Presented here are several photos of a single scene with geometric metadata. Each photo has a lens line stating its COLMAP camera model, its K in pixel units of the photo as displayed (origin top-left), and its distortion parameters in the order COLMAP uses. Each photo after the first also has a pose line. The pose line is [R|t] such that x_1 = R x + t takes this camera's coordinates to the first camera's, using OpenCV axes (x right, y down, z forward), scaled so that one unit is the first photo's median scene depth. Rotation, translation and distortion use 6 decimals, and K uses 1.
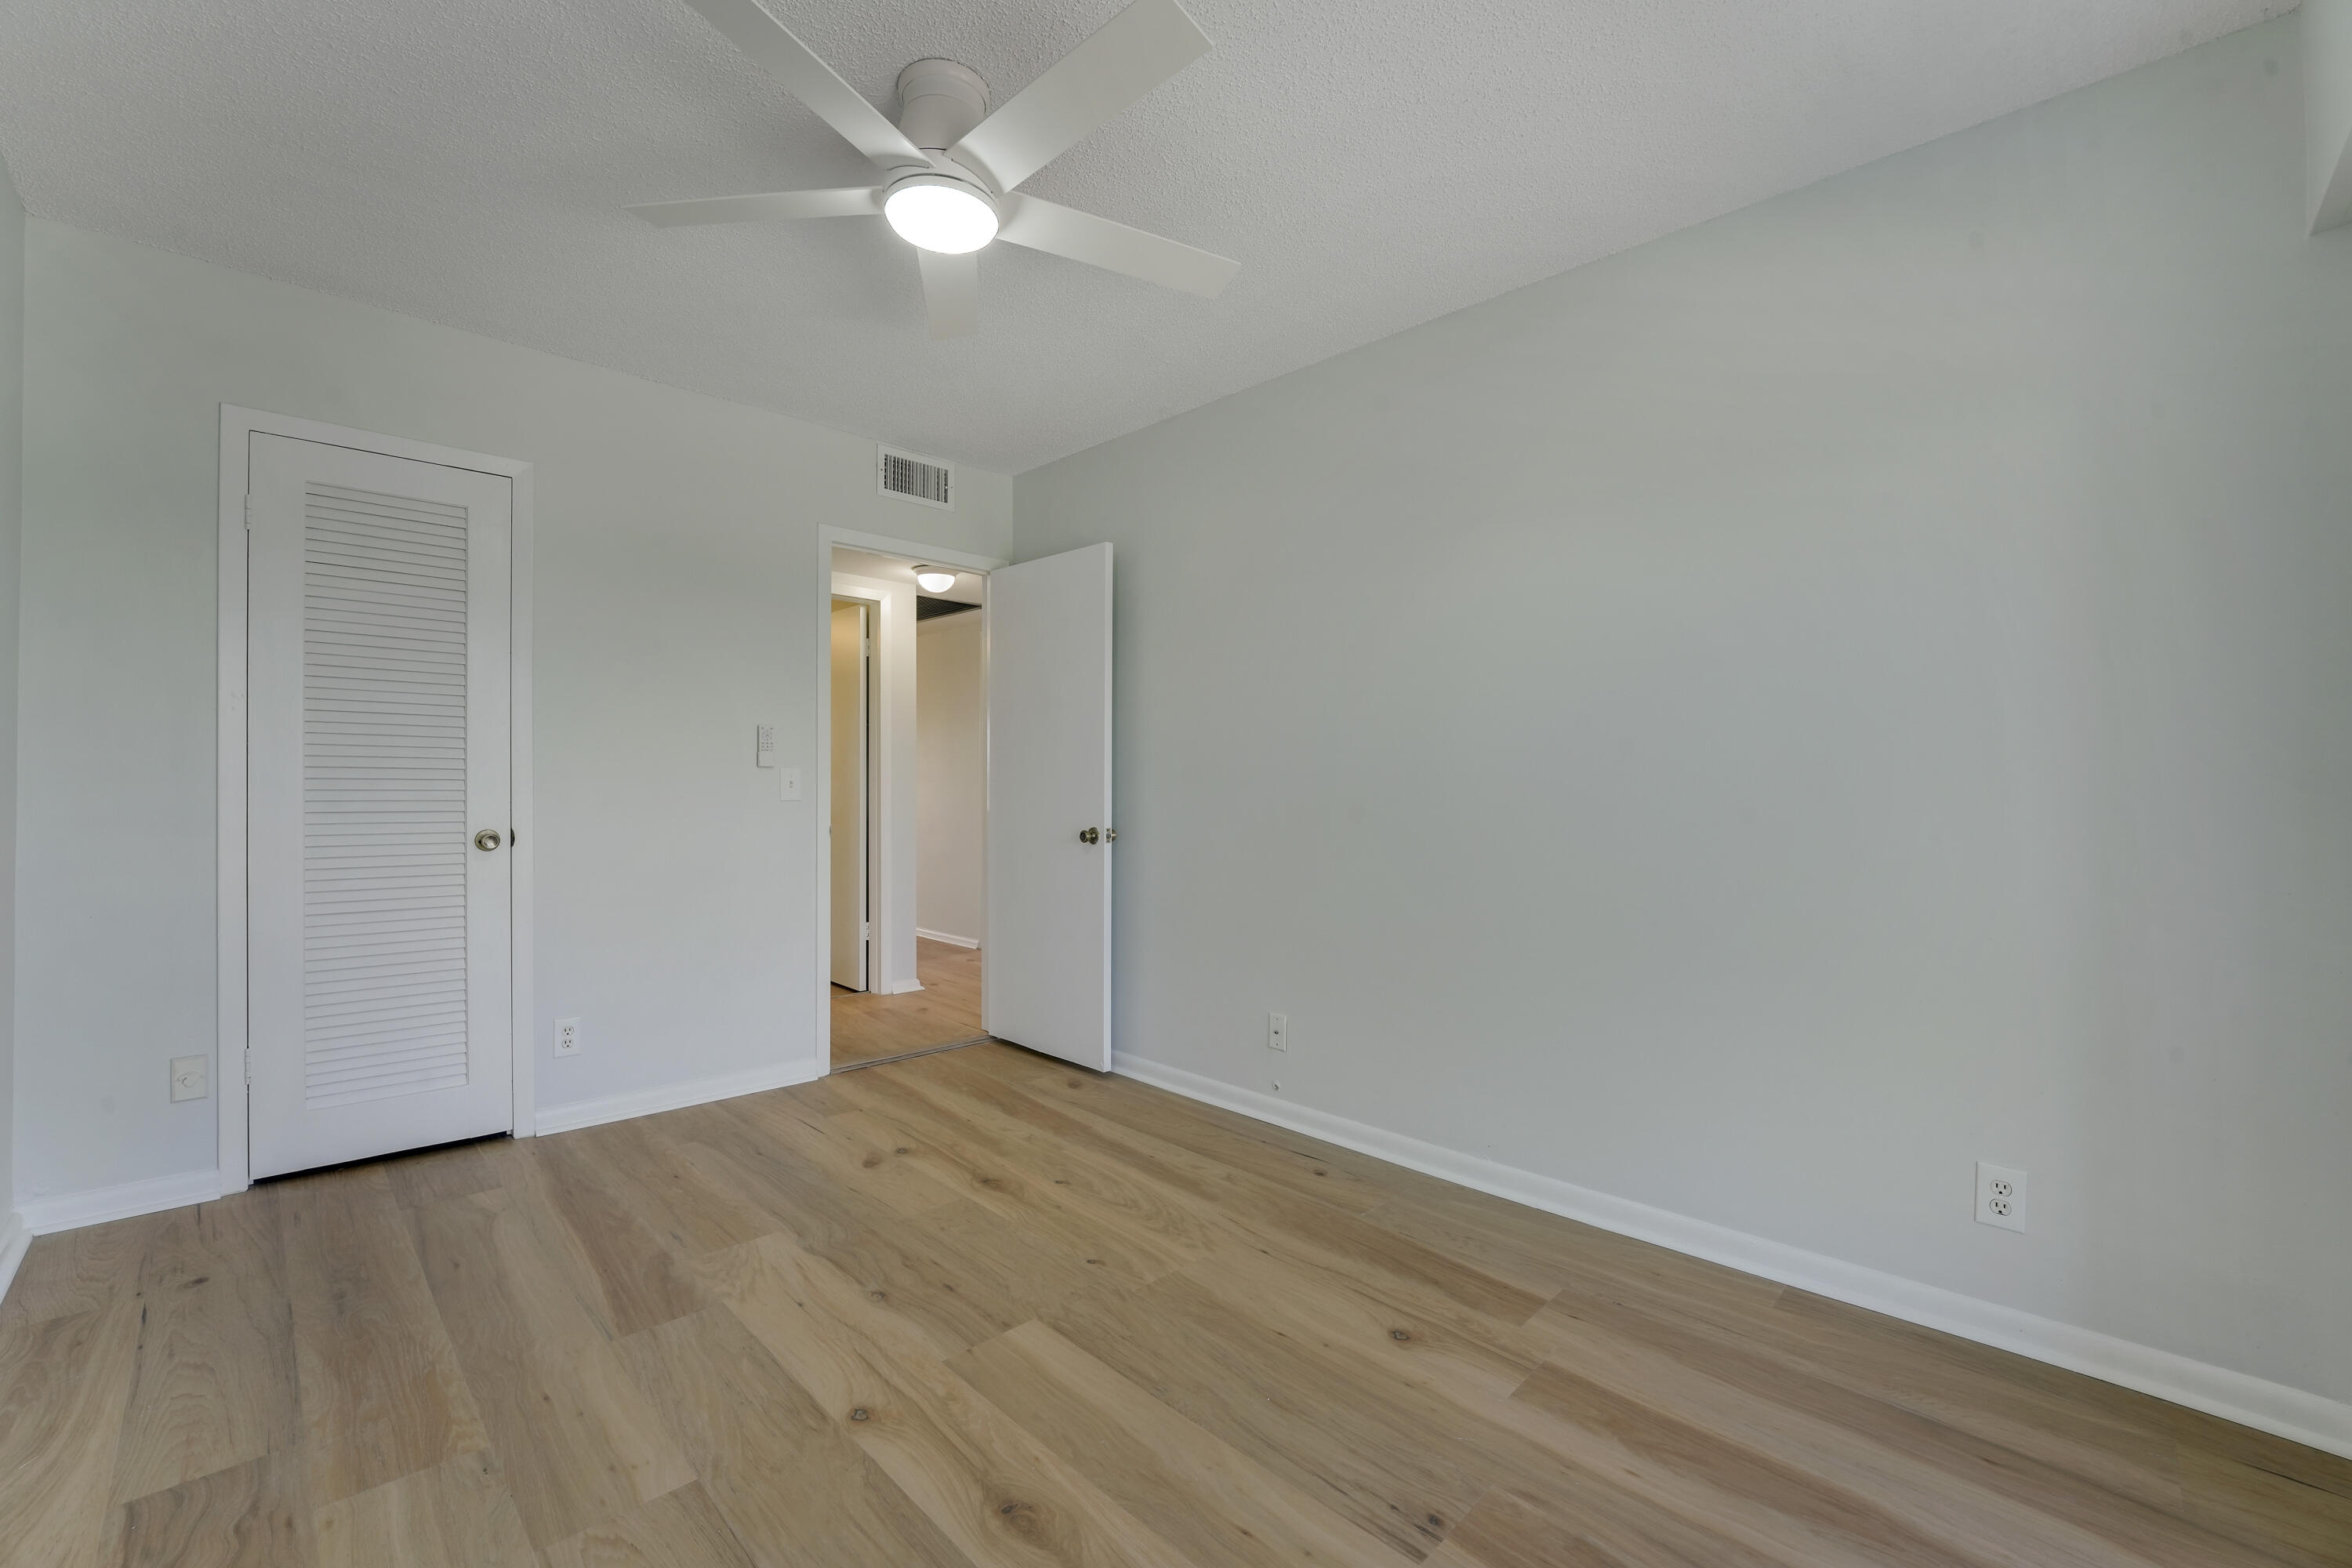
lens RADIAL K [[998.7, 0, 1161.8], [0, 998.7, 780.5], [0, 0, 1]] dist [-0.000108, -0.000091]
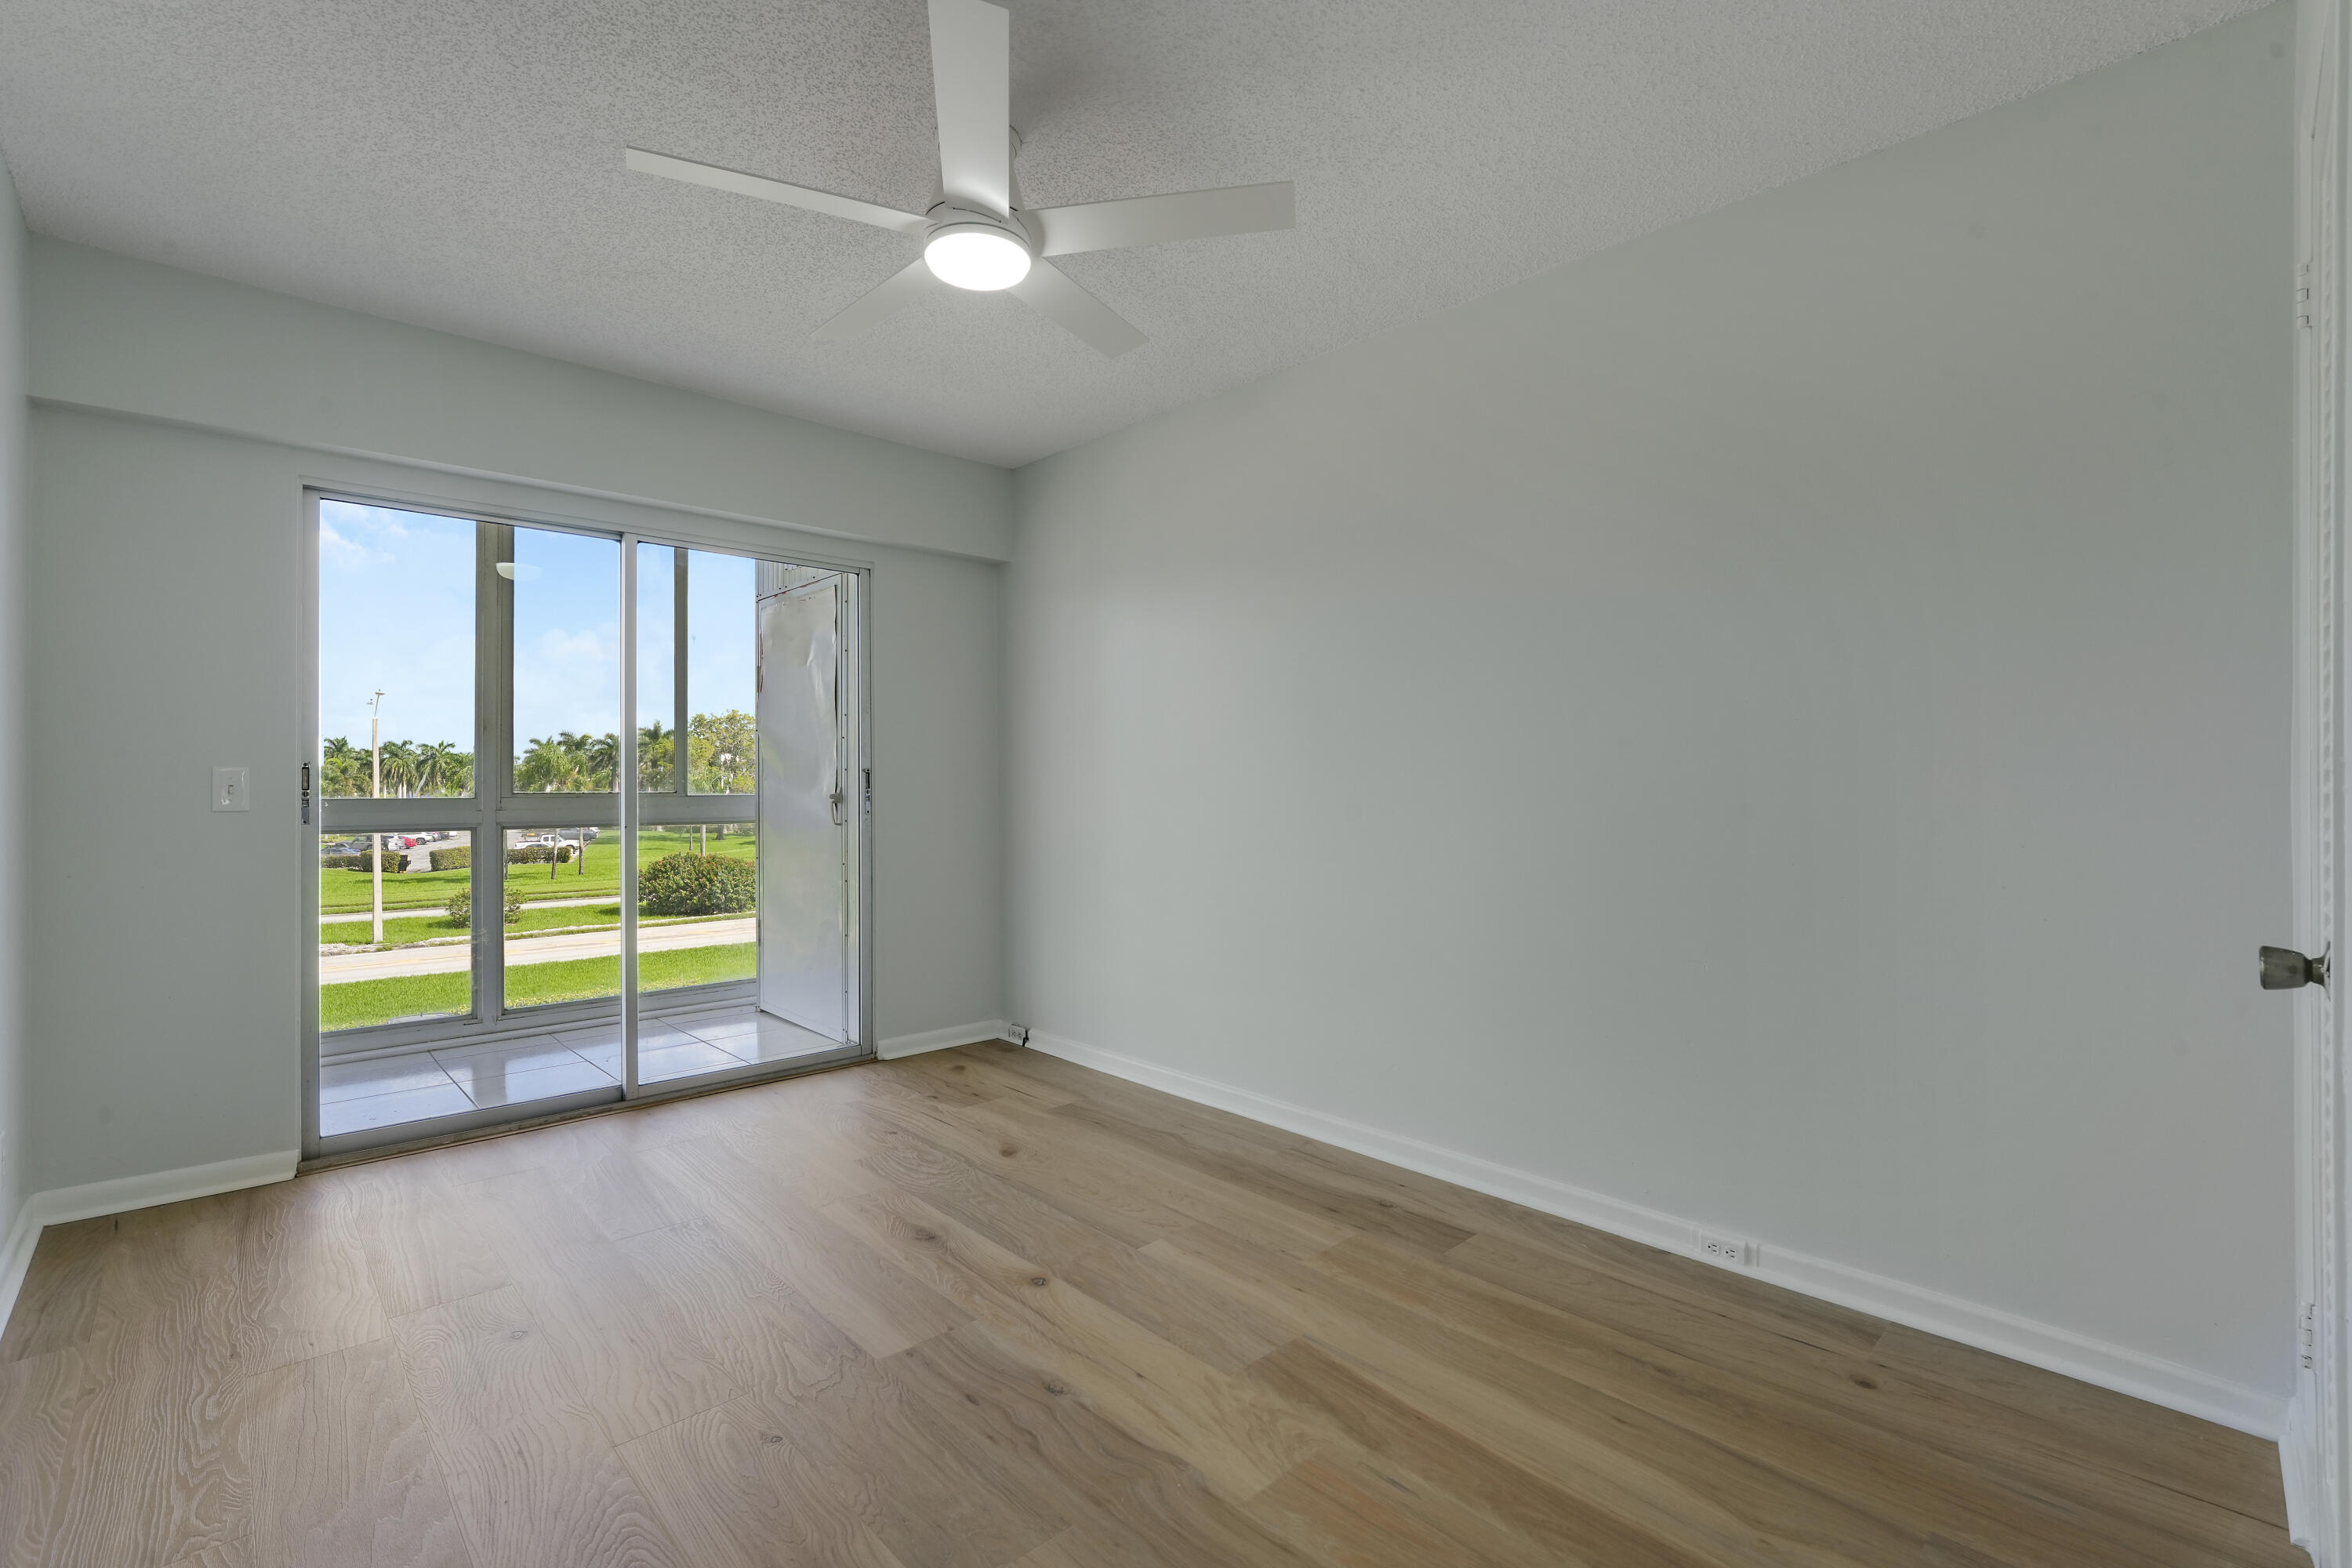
lens RADIAL K [[998.7, 0, 1161.8], [0, 998.7, 780.5], [0, 0, 1]] dist [-0.000108, -0.000091]
pose [[-0.999932, -0.007405, 0.009005, -0.397452], [-0.007514, 0.999898, -0.012165, 0.012042], [-0.008914, -0.012231, -0.999885, 1.946637]]
